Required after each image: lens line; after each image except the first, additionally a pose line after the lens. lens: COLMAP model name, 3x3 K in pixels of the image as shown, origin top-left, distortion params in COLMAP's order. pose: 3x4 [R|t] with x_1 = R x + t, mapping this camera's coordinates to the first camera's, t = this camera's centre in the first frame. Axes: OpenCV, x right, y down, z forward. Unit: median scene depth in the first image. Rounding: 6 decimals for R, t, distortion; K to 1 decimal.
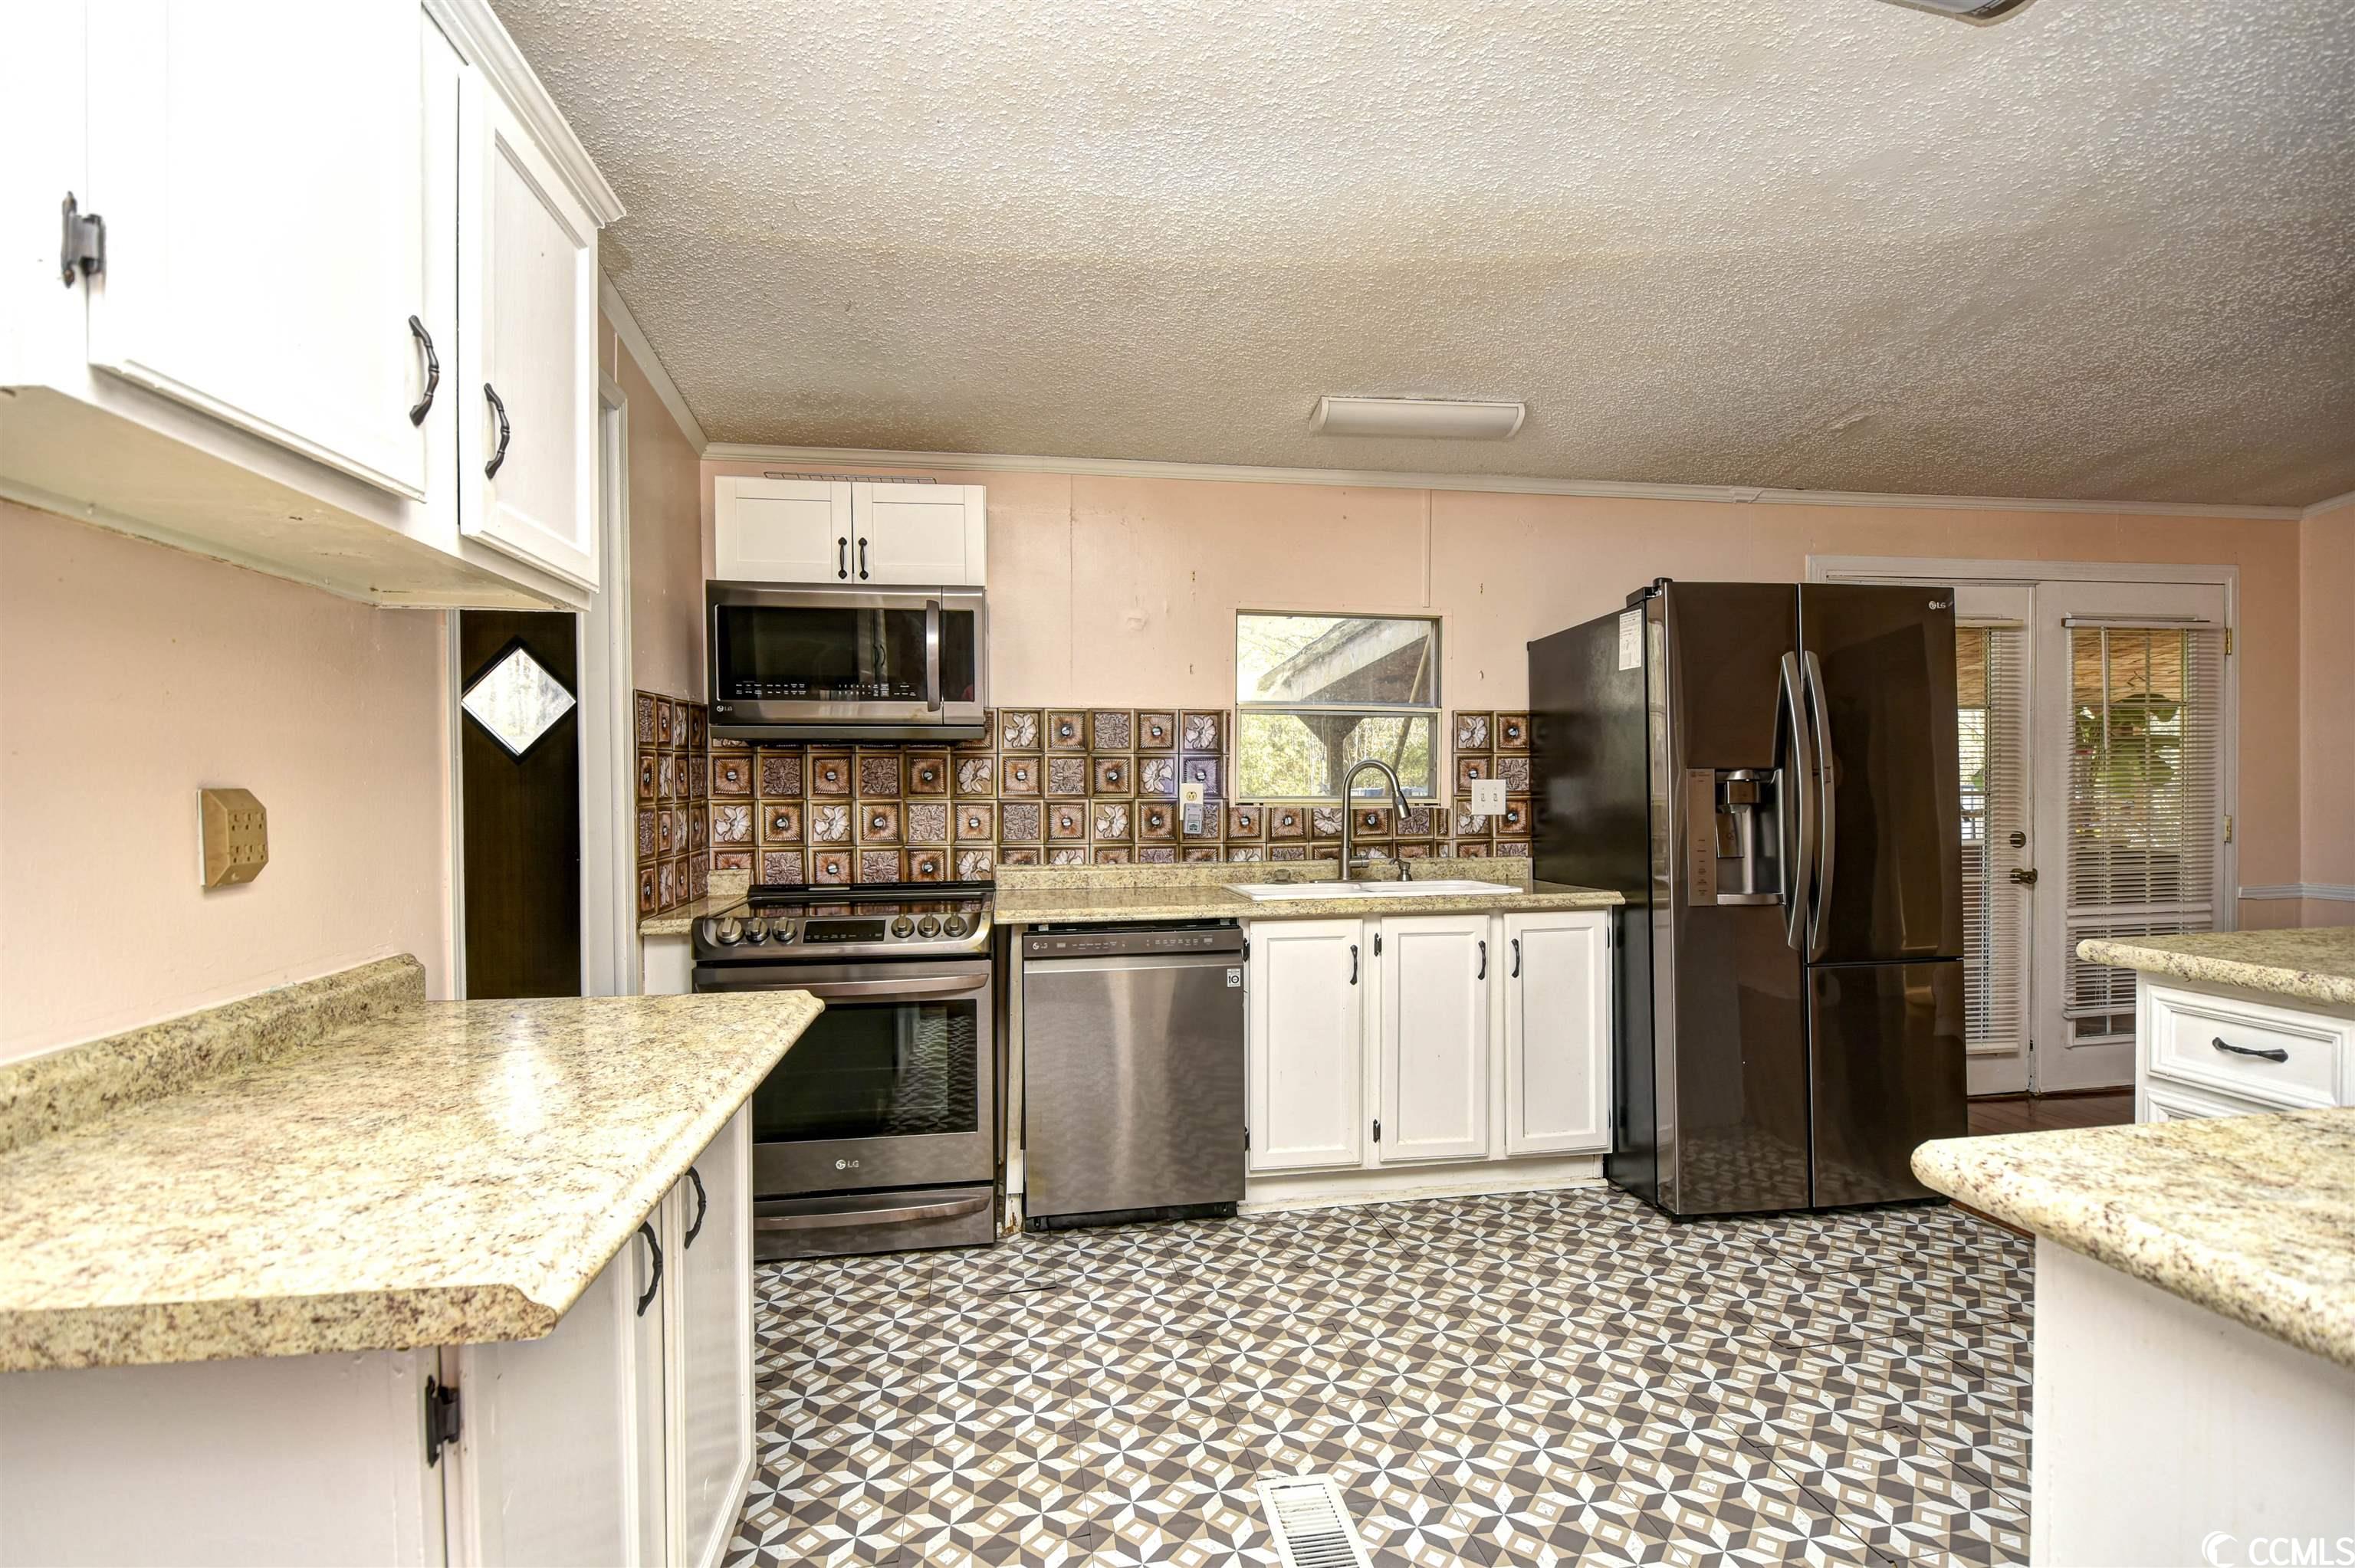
lens RADIAL K [[1081.0, 0, 1180.1], [0, 1081.0, 788.4], [0, 0, 1]] dist [0.000480, 0.000002]
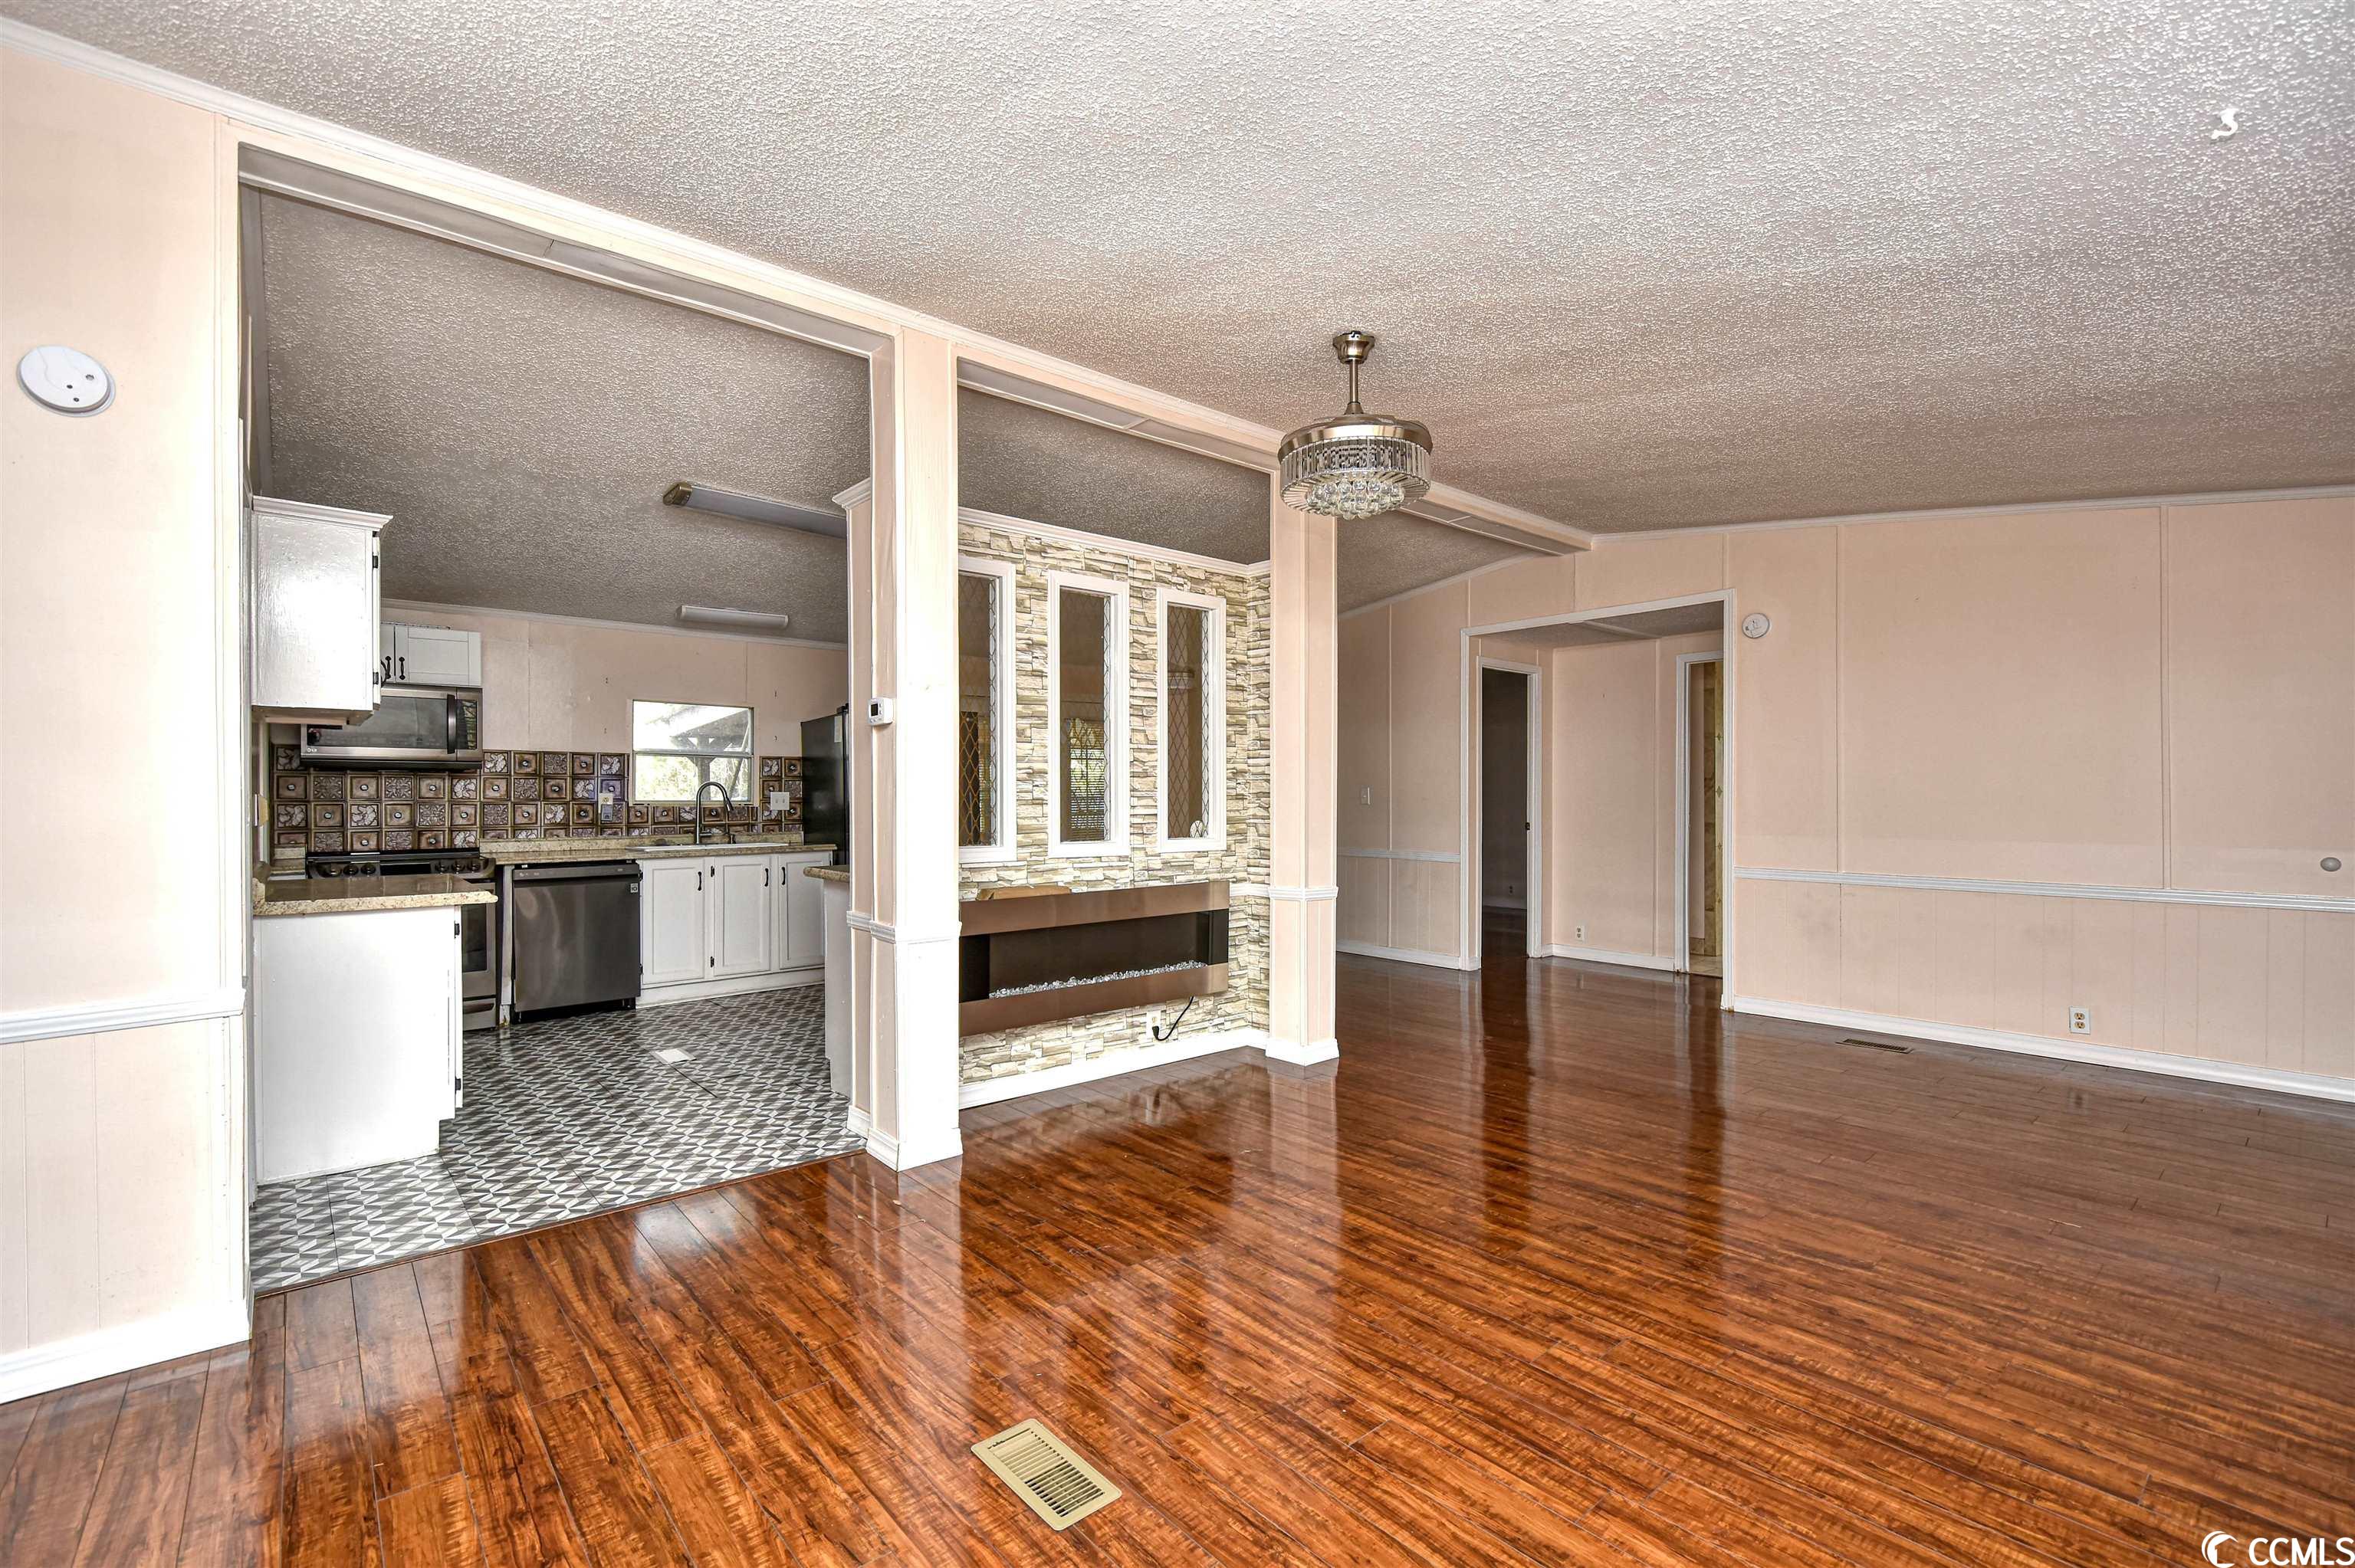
lens RADIAL K [[1035.8, 0, 1188.5], [0, 1035.8, 801.2], [0, 0, 1]] dist [0.002499, 0.000120]
pose [[0.846778, 0.000979, 0.531946, -0.090200], [0.002109, 0.999984, -0.005197, 0.020759], [-0.531943, 0.005522, 0.846762, -1.042515]]
